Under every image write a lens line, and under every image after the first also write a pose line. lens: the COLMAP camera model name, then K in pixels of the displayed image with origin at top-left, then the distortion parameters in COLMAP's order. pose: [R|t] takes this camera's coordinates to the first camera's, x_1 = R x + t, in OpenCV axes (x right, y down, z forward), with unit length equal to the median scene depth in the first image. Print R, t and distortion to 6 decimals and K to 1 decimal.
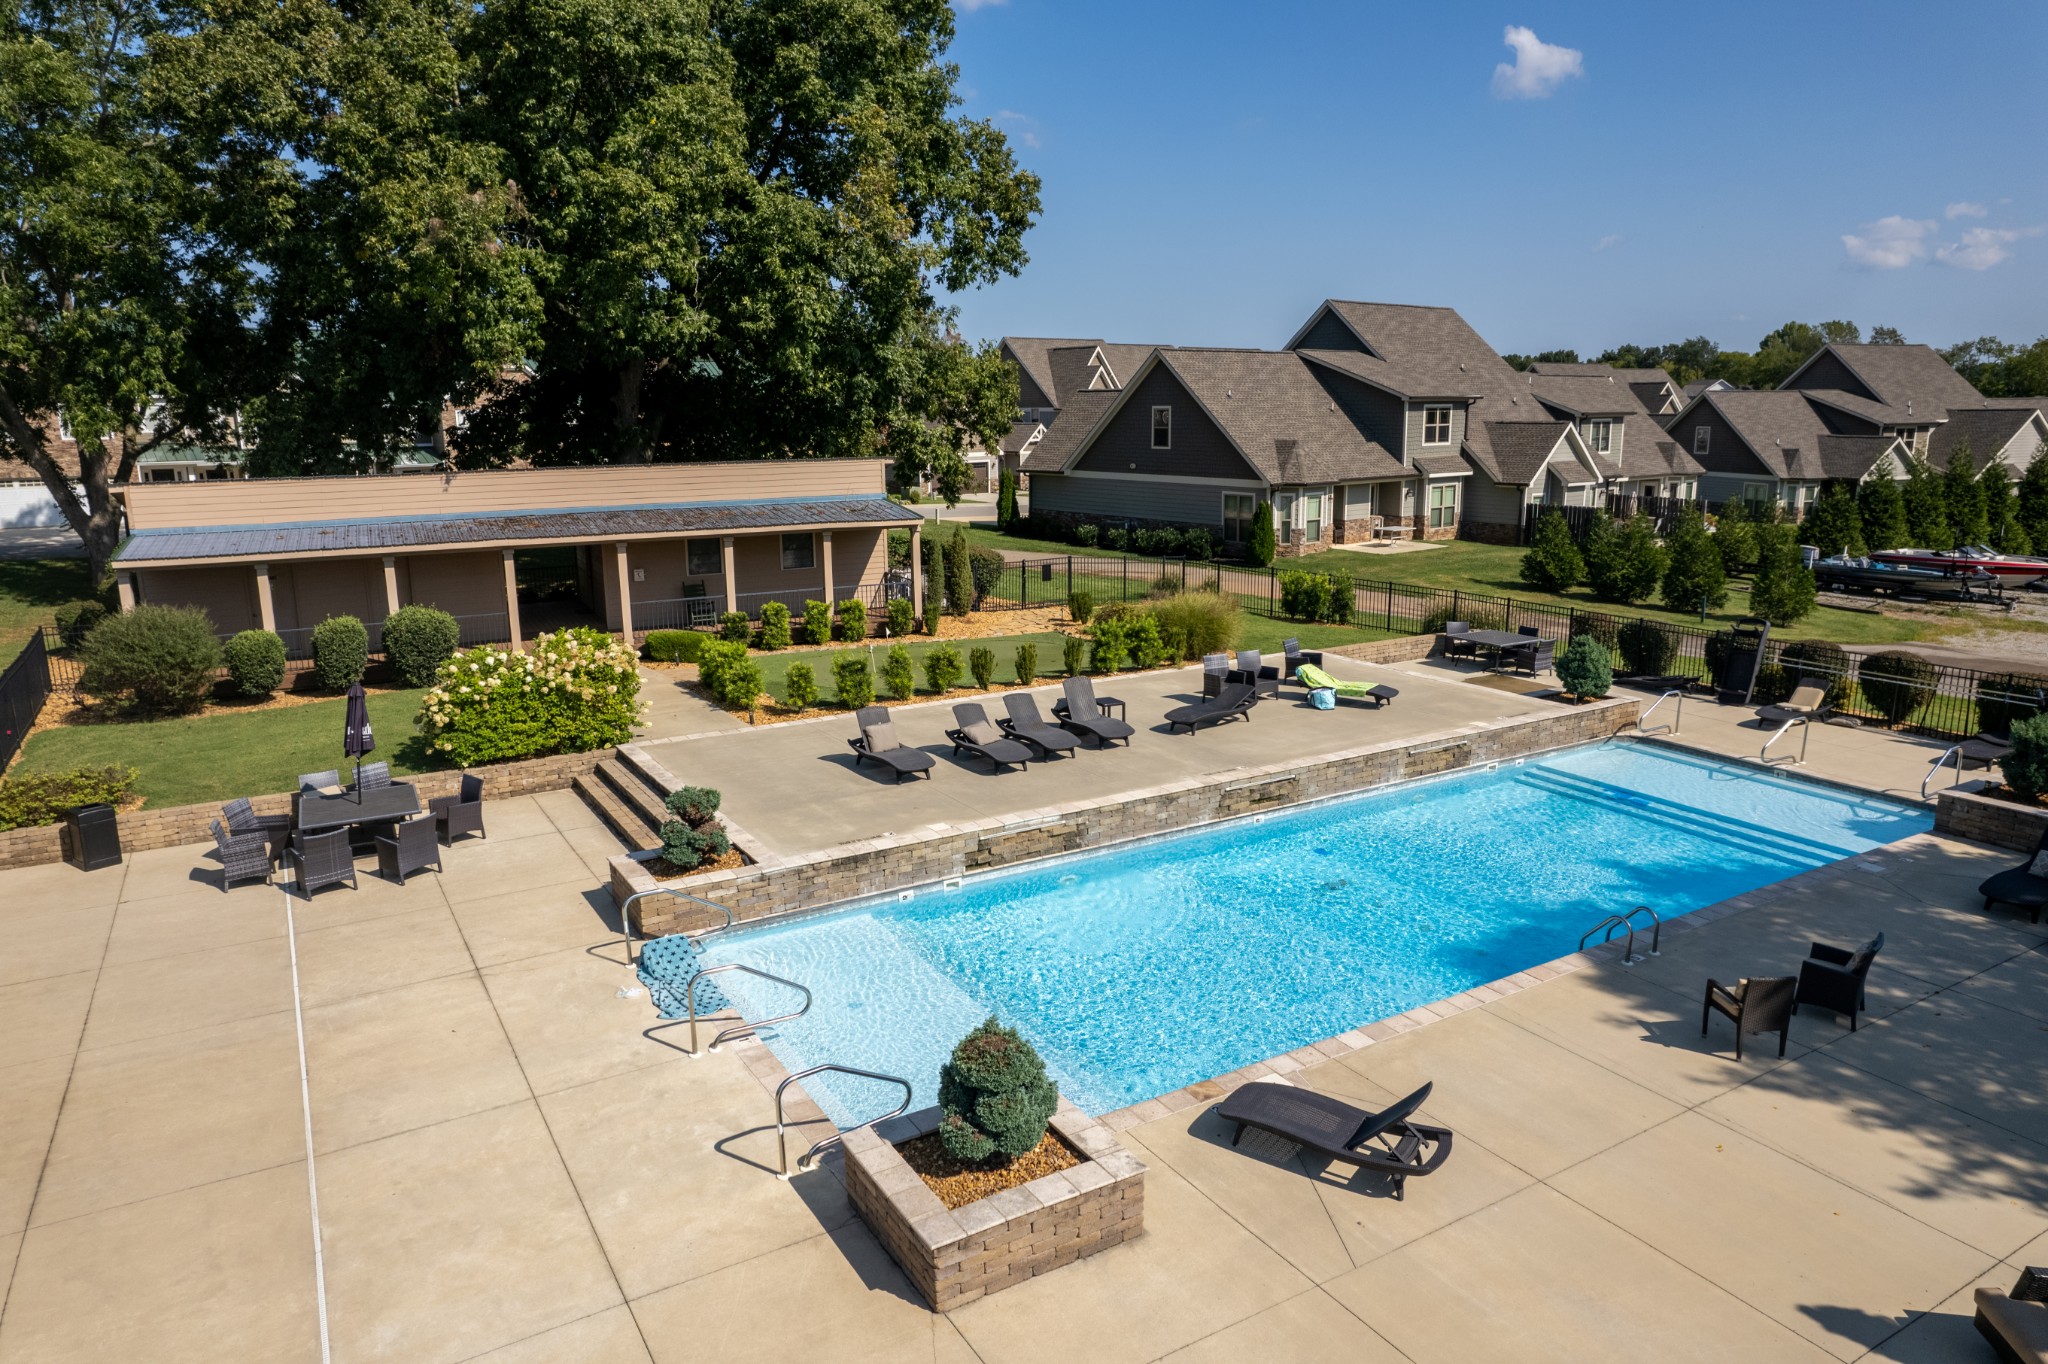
lens RADIAL K [[1316.5, 0, 1024.0], [0, 1316.5, 682.0], [0, 0, 1]] dist [-0.085262, 0.075090]
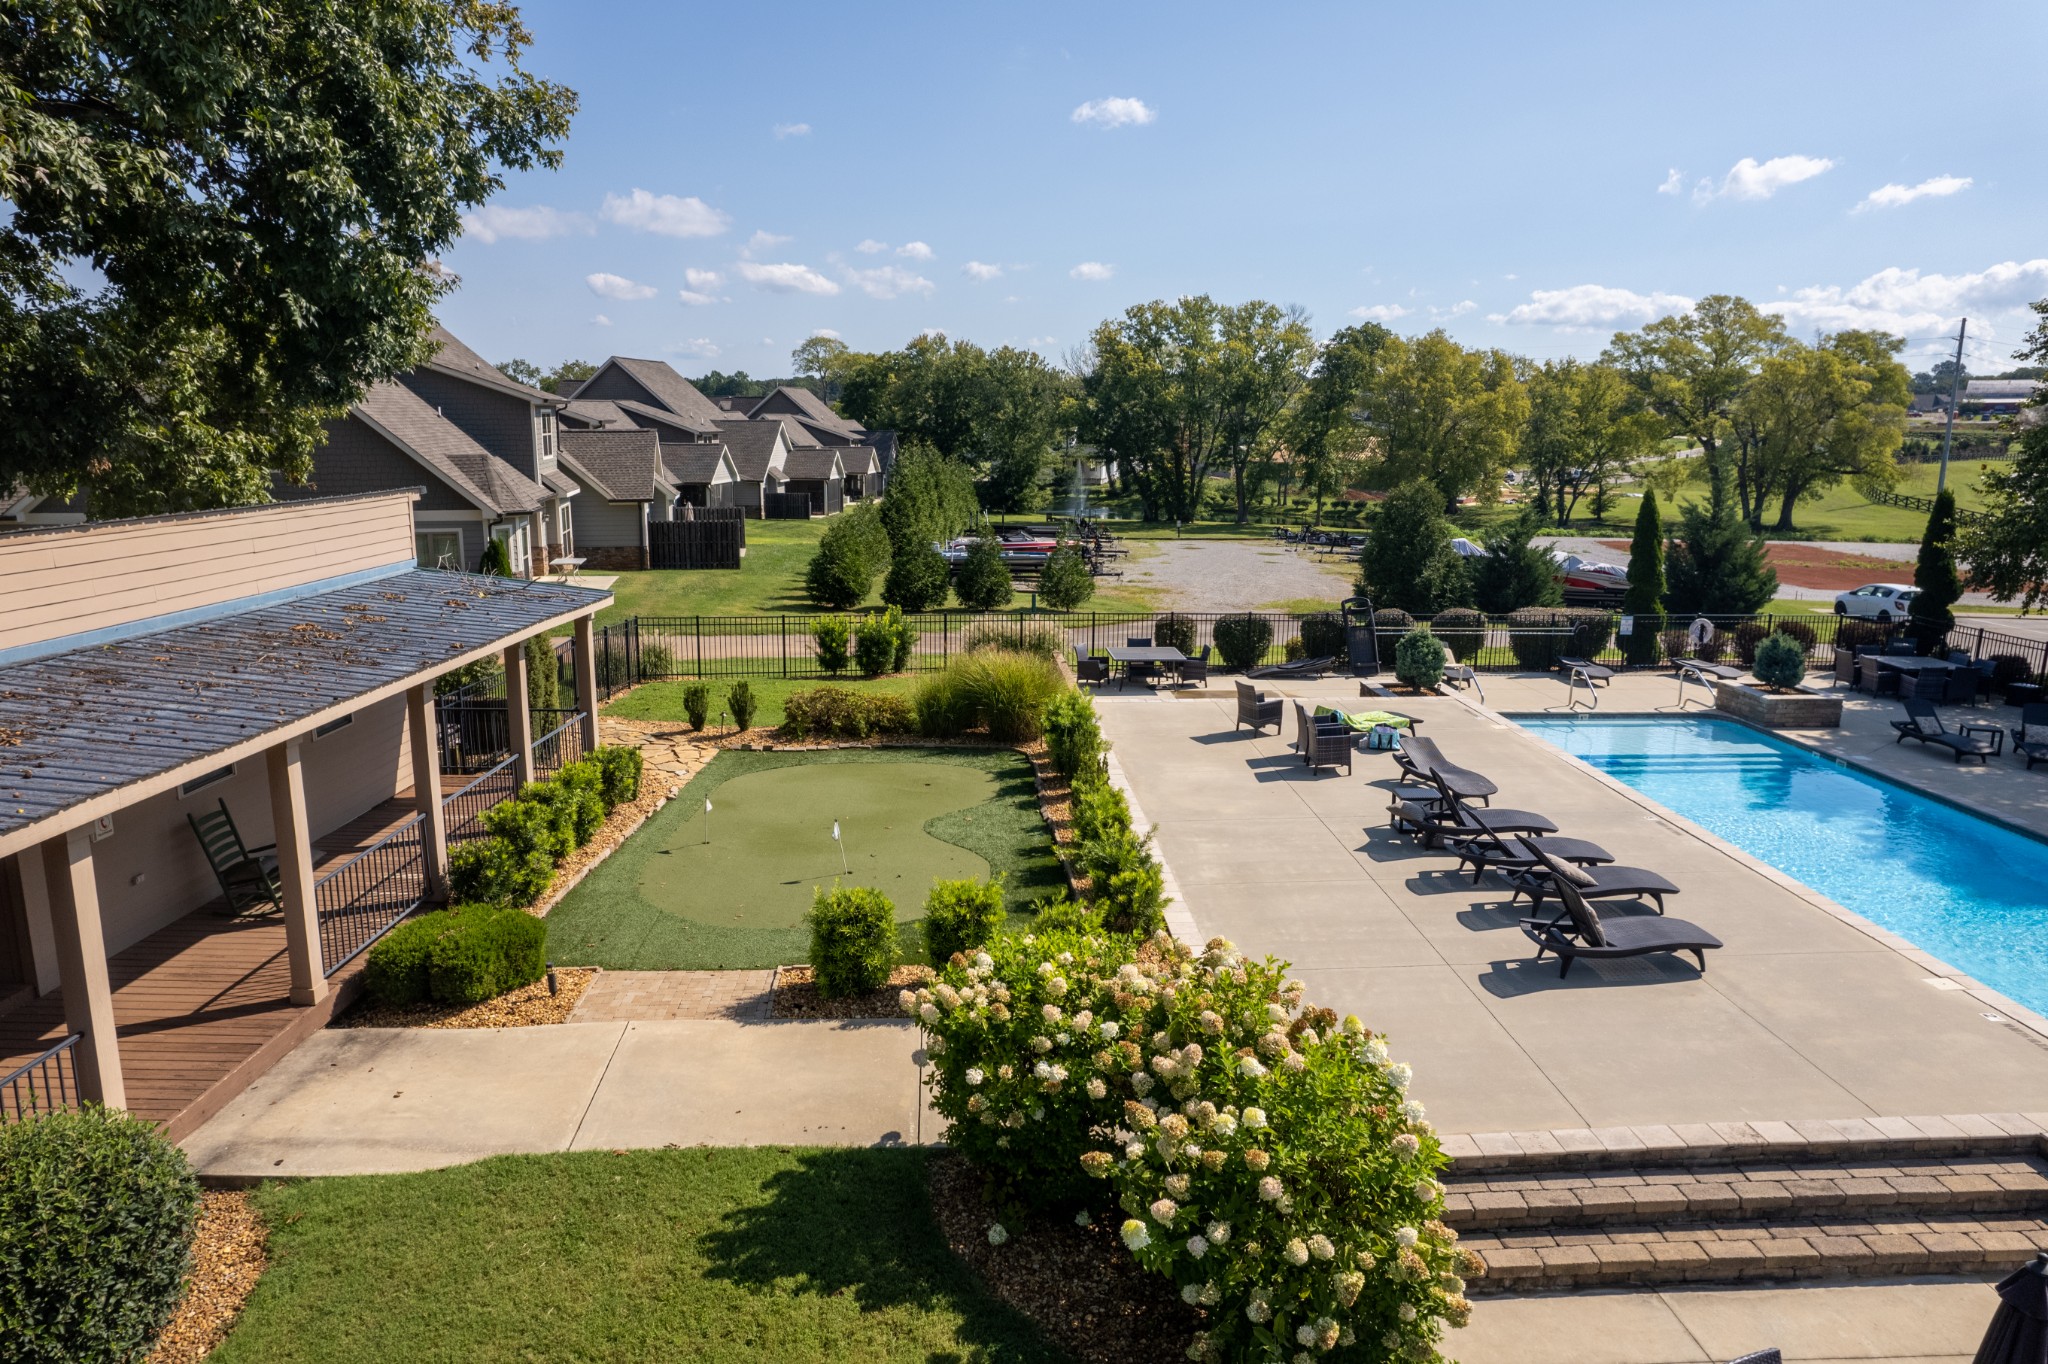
lens RADIAL K [[1316.5, 0, 1024.0], [0, 1316.5, 682.0], [0, 0, 1]] dist [-0.085262, 0.075090]
pose [[0.476645, -0.163557, 0.863747, -0.922924], [0.173421, 0.980726, 0.090009, -0.210385], [-0.861821, 0.106890, 0.495822, 1.122427]]
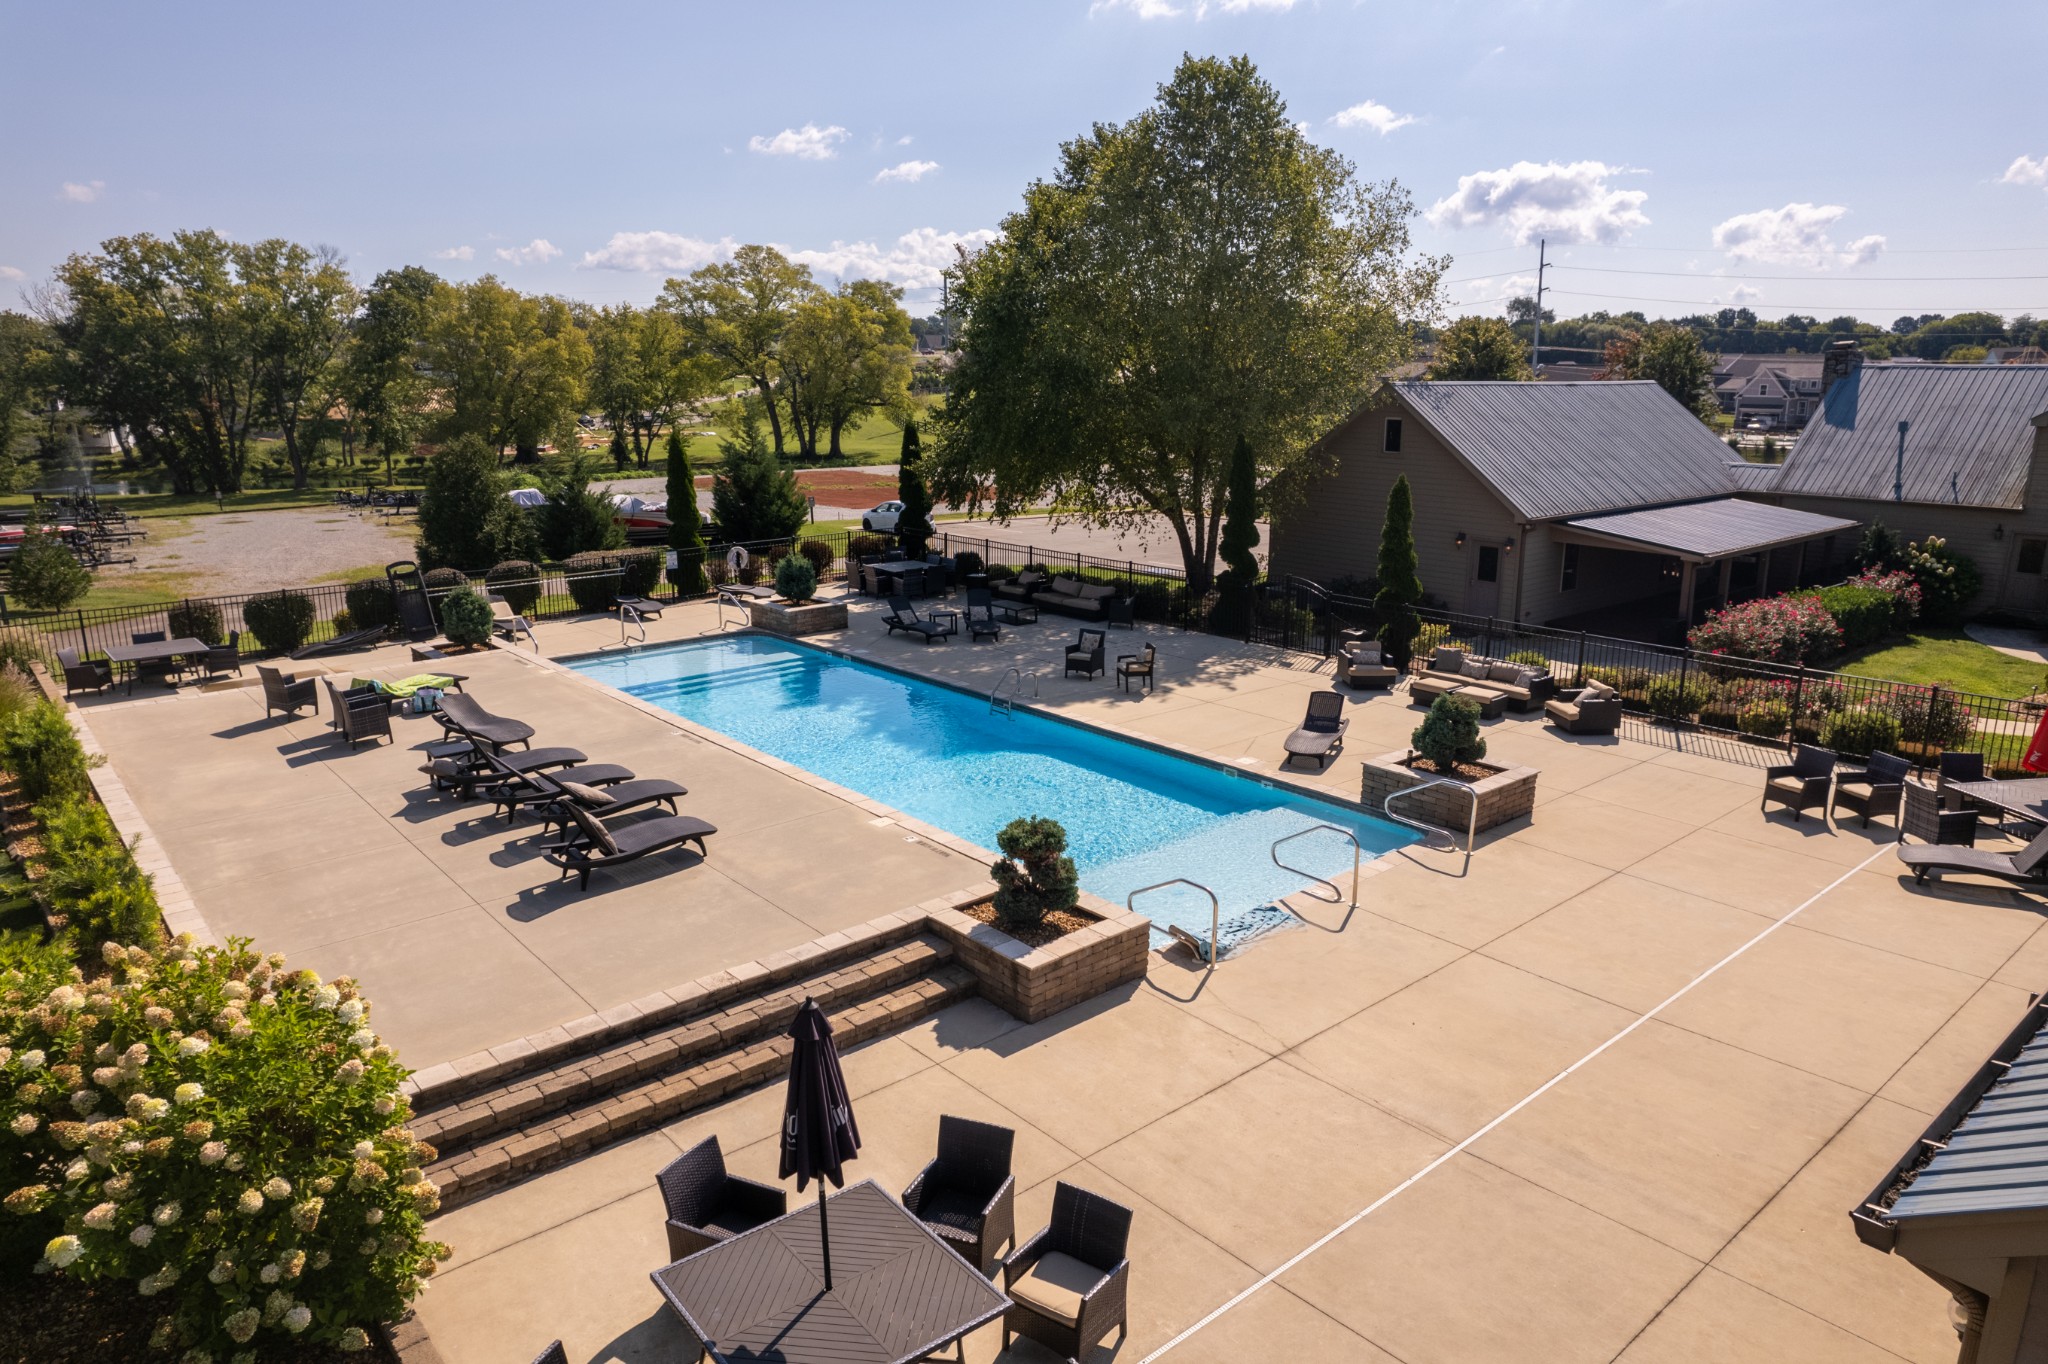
lens RADIAL K [[1316.5, 0, 1024.0], [0, 1316.5, 682.0], [0, 0, 1]] dist [-0.085262, 0.075090]
pose [[-0.169515, -0.224859, 0.959533, -0.968719], [0.209563, 0.943133, 0.258038, -0.201946], [-0.962989, 0.244824, -0.112753, 1.035718]]
